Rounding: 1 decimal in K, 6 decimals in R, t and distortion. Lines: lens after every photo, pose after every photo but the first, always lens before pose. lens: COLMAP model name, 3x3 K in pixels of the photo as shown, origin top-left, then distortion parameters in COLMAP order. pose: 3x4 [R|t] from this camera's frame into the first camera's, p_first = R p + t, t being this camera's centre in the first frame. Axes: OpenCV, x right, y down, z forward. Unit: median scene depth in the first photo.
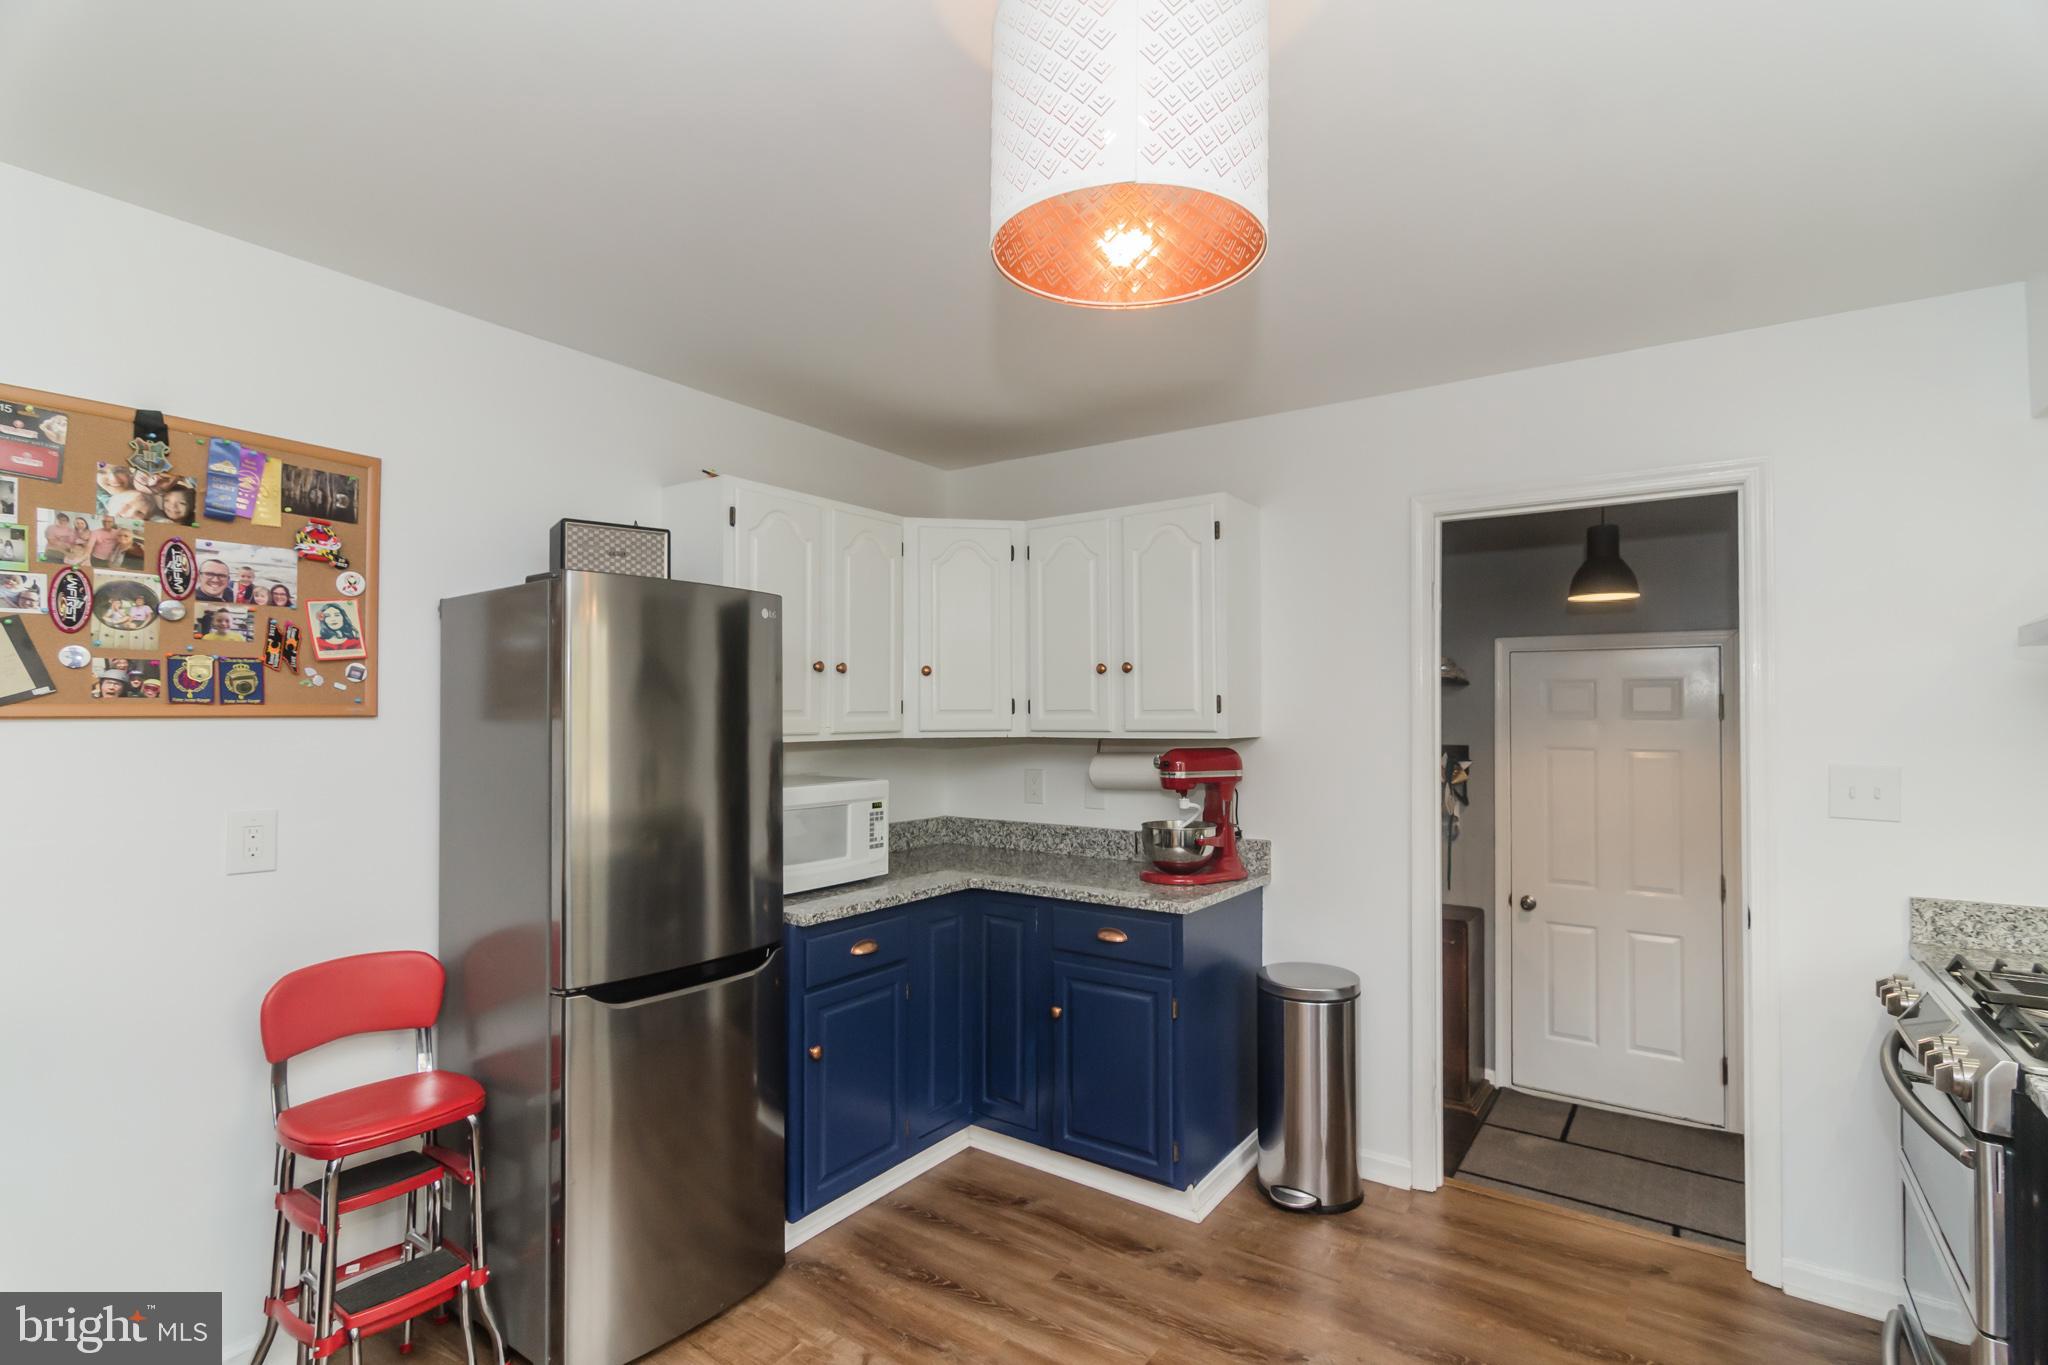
lens RADIAL K [[967.5, 0, 1017.0], [0, 967.5, 703.1], [0, 0, 1]] dist [-0.000515, -0.000219]
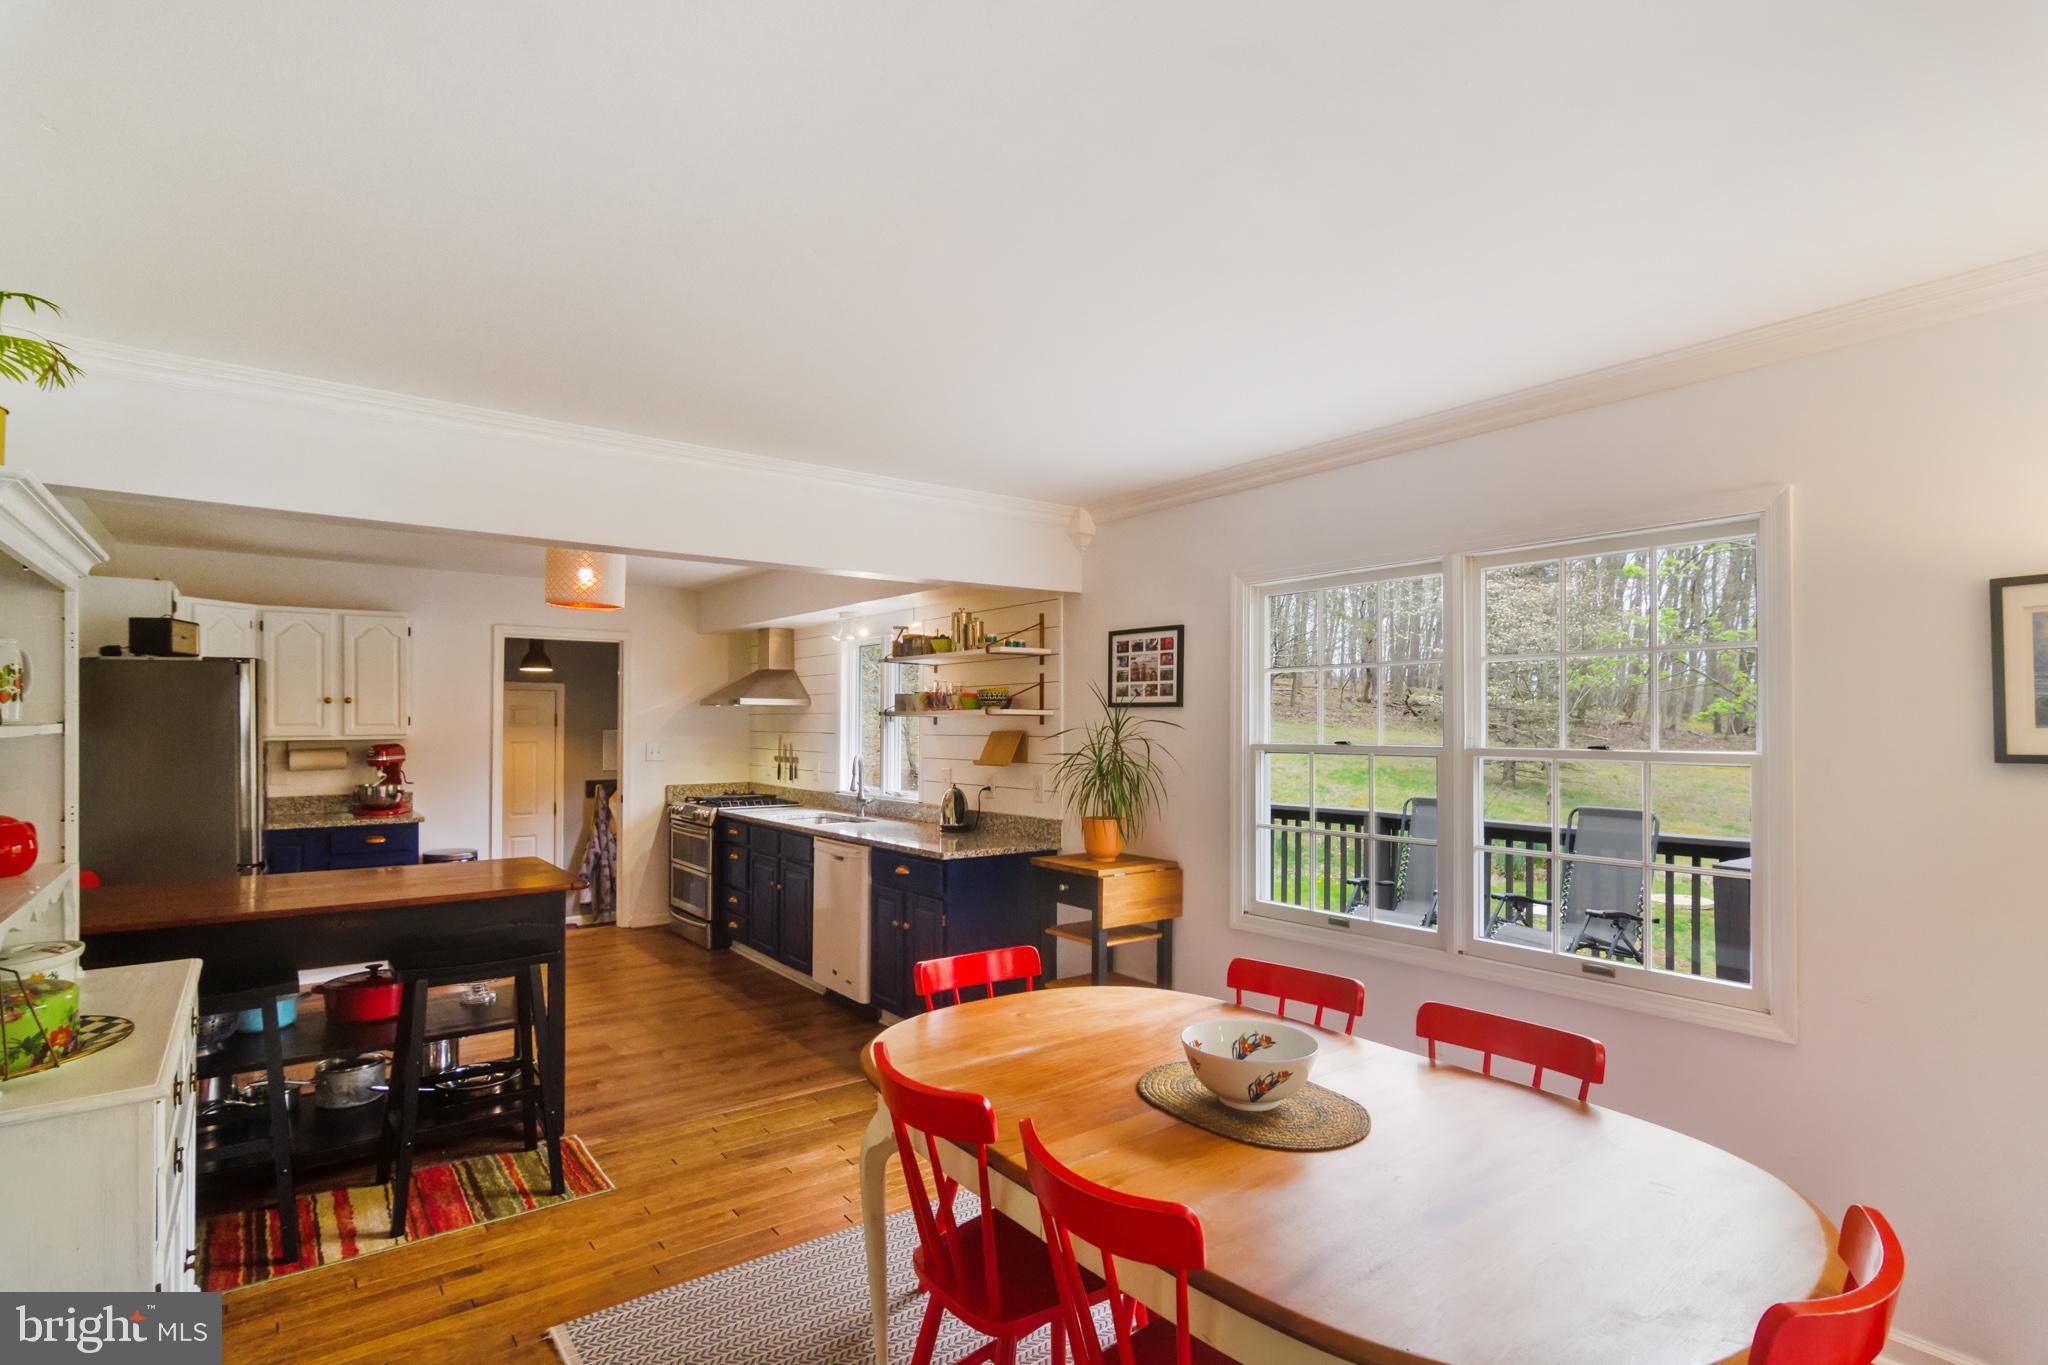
lens RADIAL K [[987.9, 0, 1011.5], [0, 987.9, 709.7], [0, 0, 1]] dist [-0.003299, -0.000826]
pose [[0.301532, 0.010953, 0.953393, -1.244086], [-0.013648, 0.999881, -0.007170, -0.022388], [-0.953358, -0.010850, 0.301646, -0.719917]]
